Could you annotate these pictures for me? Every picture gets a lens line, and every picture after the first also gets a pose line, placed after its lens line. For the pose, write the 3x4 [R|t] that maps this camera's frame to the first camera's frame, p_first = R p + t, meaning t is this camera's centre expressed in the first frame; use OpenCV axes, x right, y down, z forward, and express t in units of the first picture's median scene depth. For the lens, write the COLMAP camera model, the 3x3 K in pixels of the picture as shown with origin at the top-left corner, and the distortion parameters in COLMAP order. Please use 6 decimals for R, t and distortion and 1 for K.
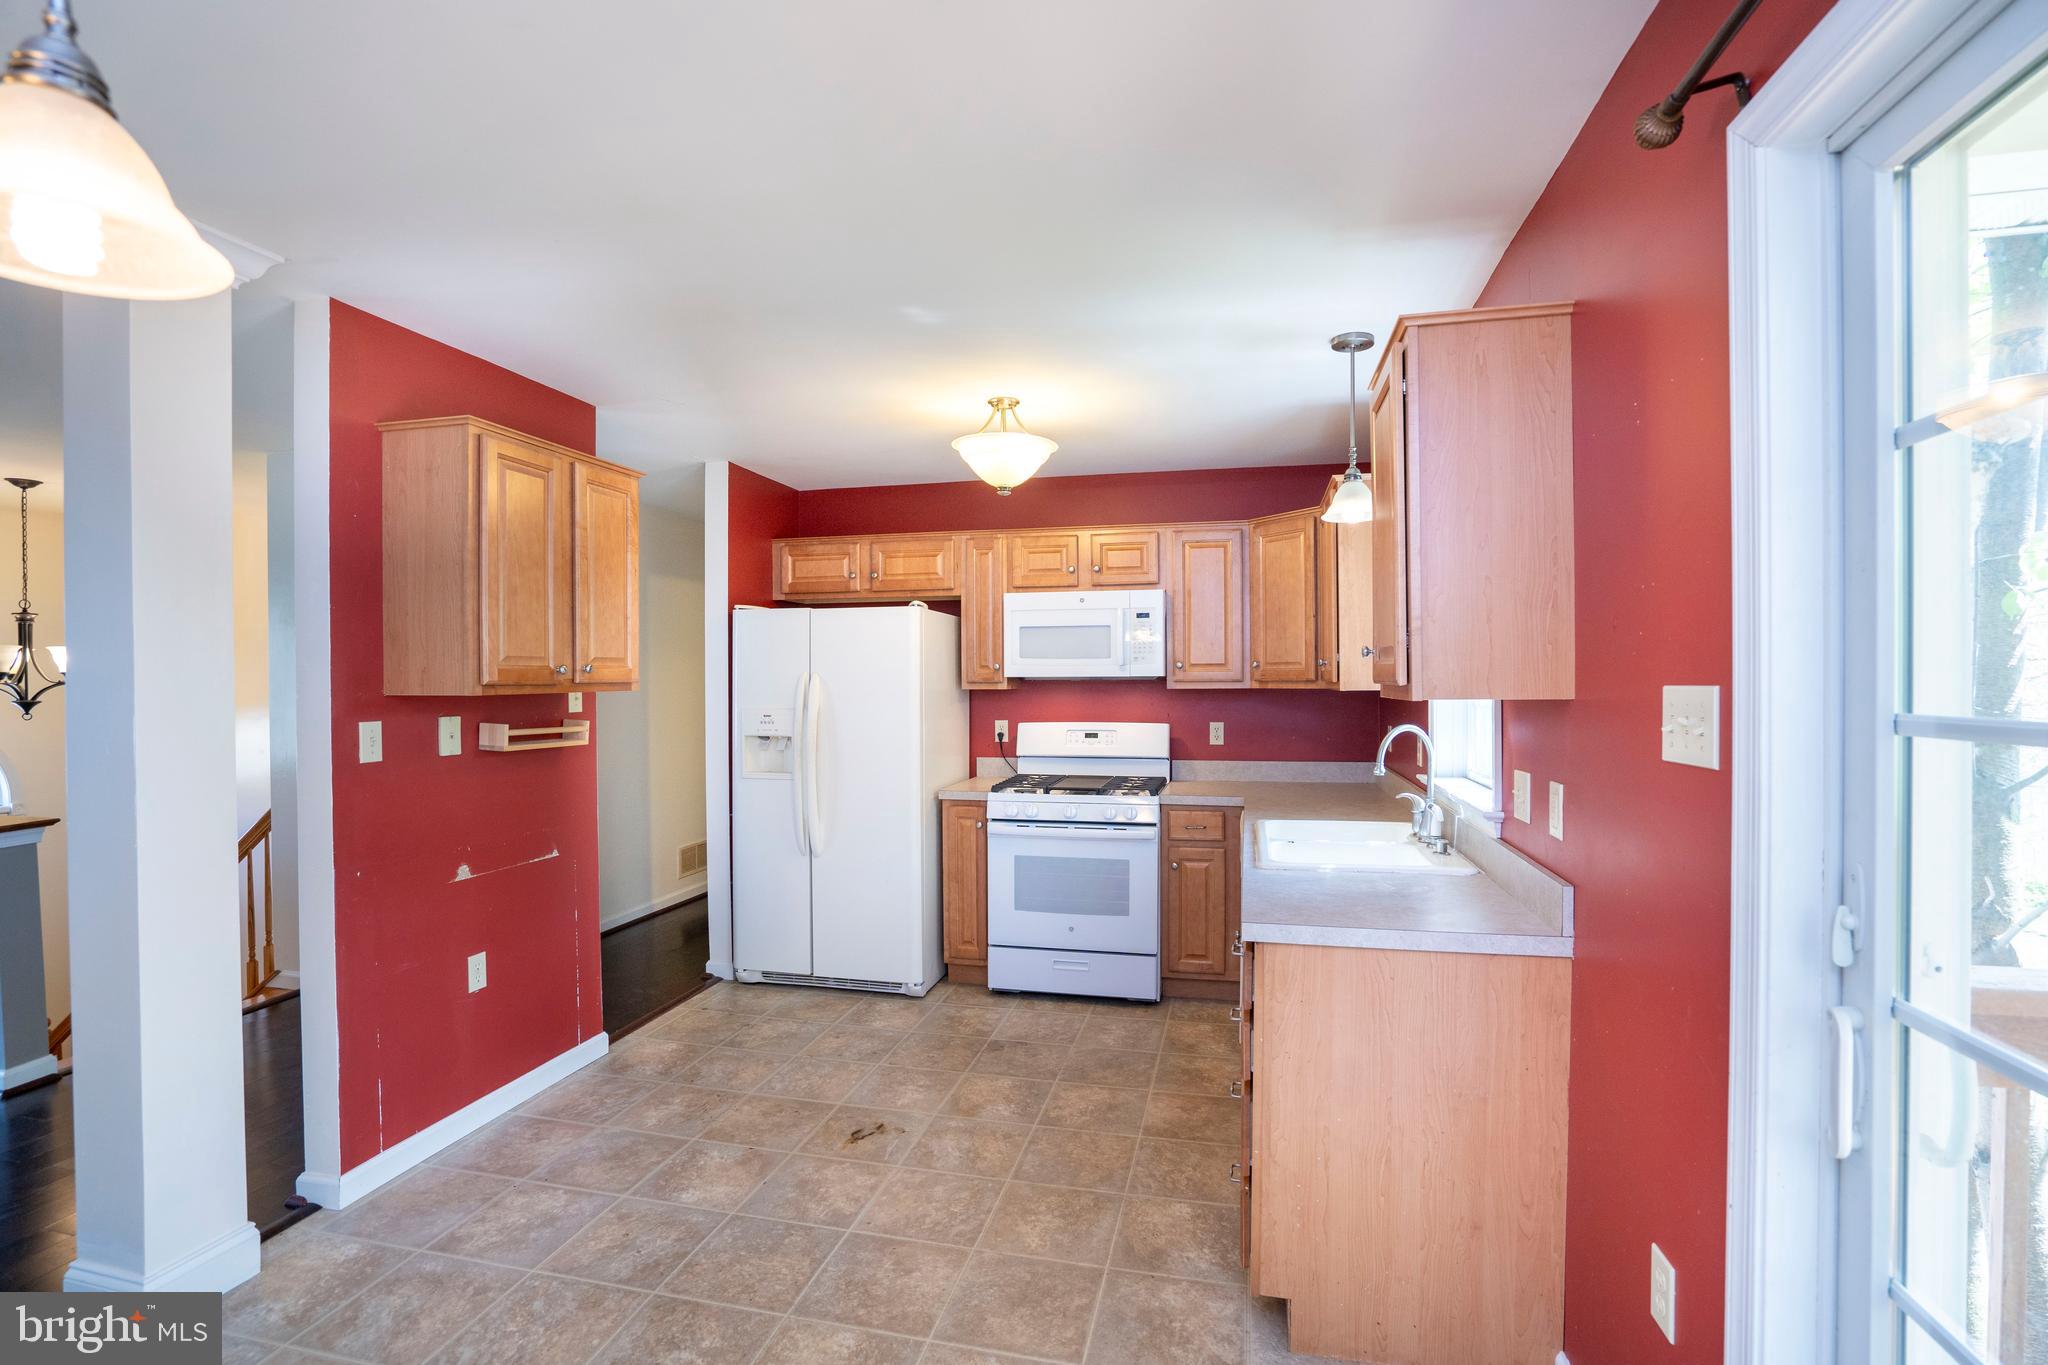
lens RADIAL K [[947.6, 0, 1024.0], [0, 947.6, 682.5], [0, 0, 1]] dist [-0.061126, 0.019771]
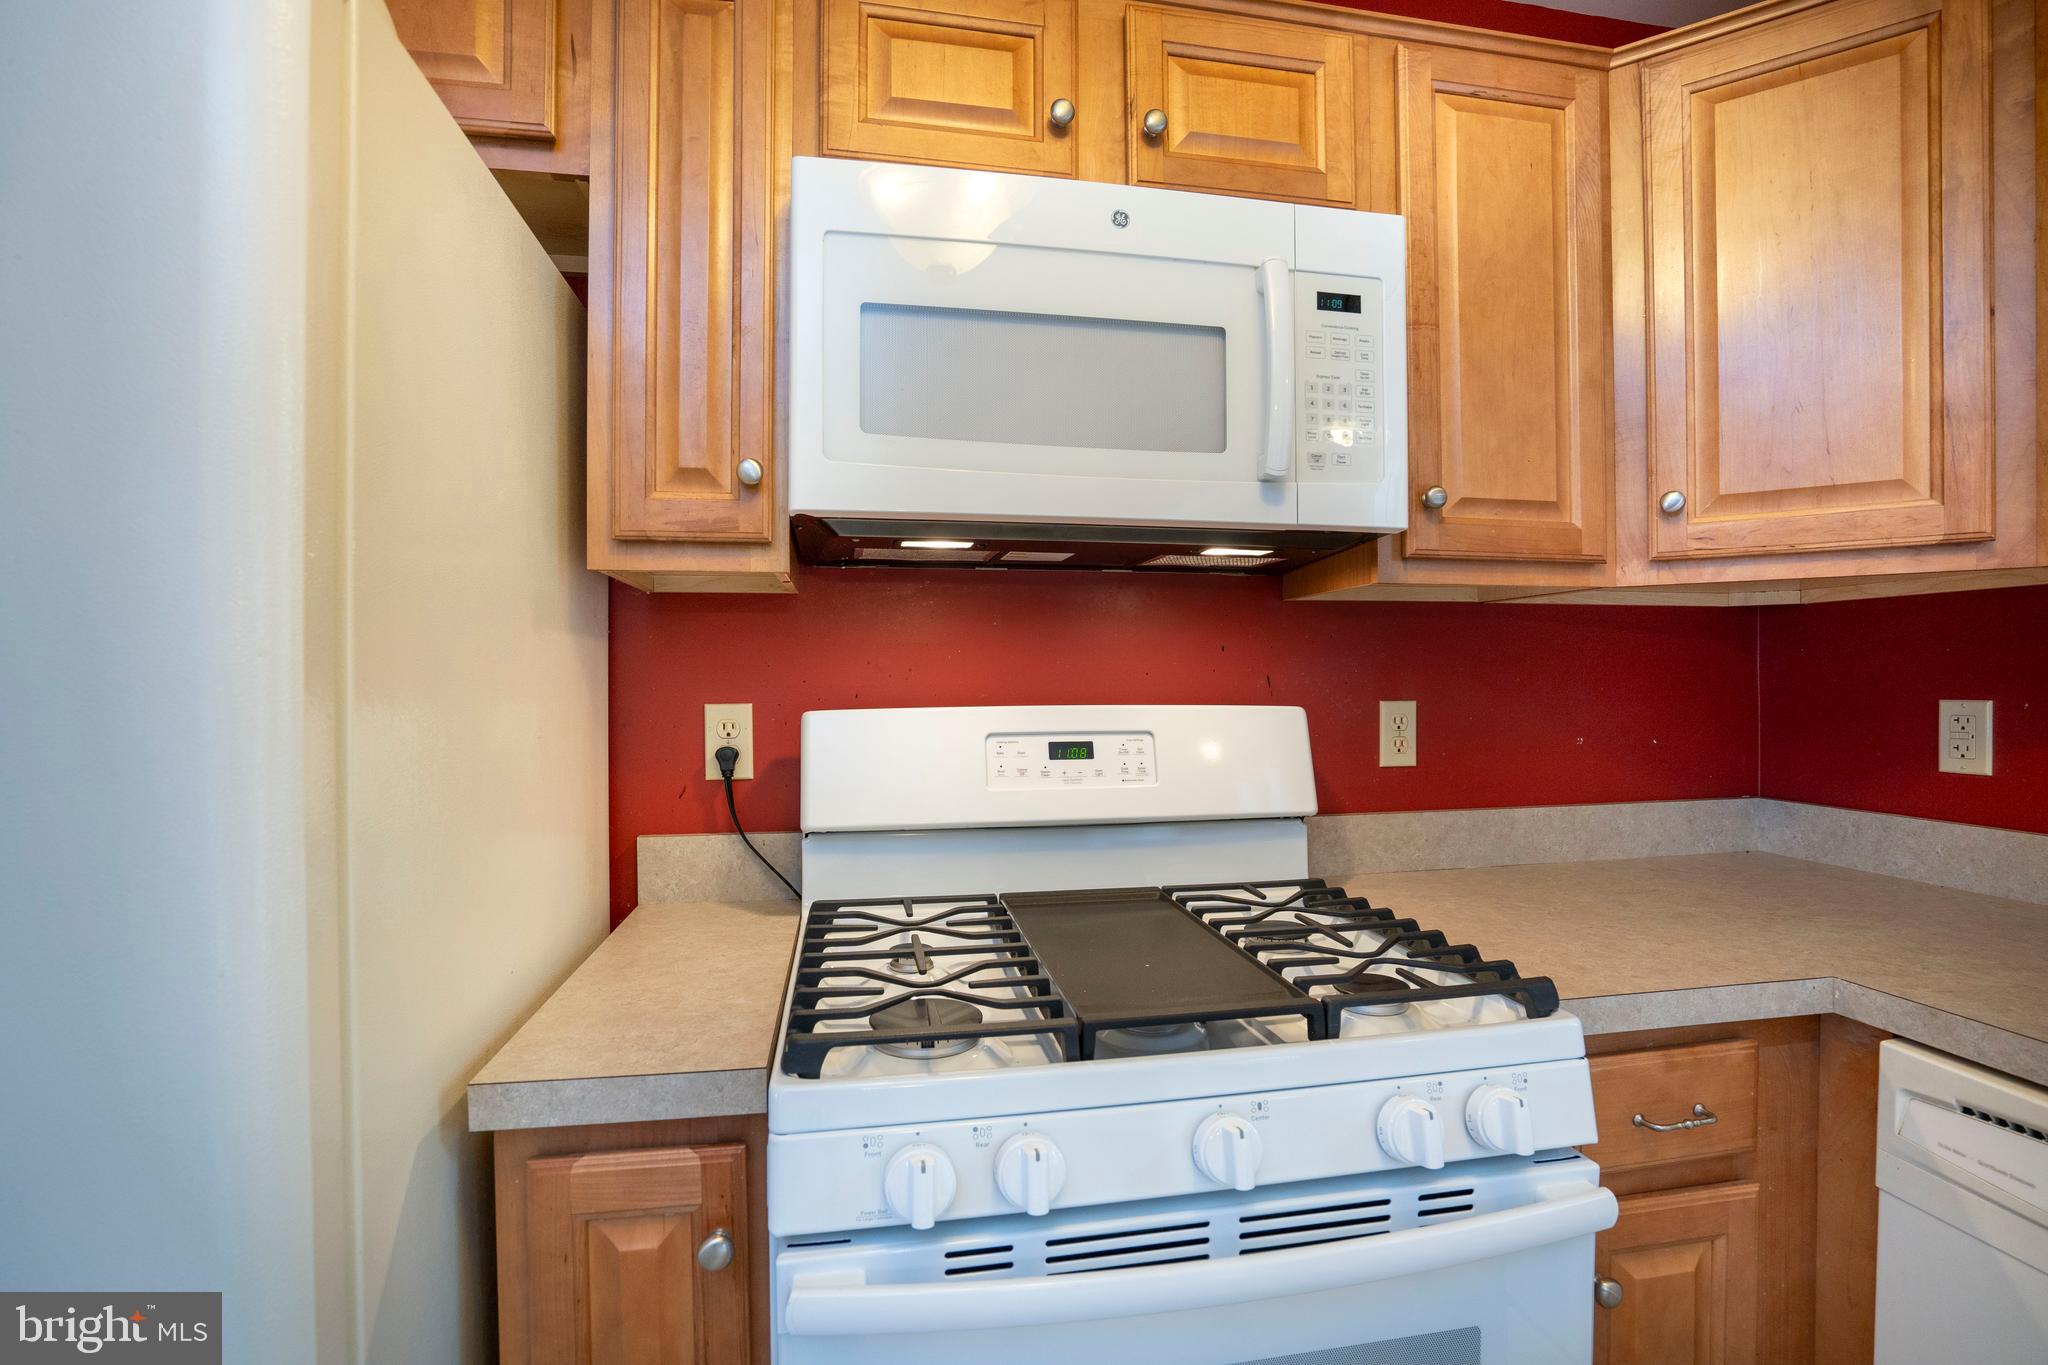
lens RADIAL K [[947.6, 0, 1024.0], [0, 947.6, 682.5], [0, 0, 1]] dist [-0.061126, 0.019771]
pose [[0.917663, 0.000682, 0.397358, -0.058578], [0.000063, 0.999998, -0.001862, 0.035552], [-0.397359, 0.001733, 0.917662, 0.738697]]
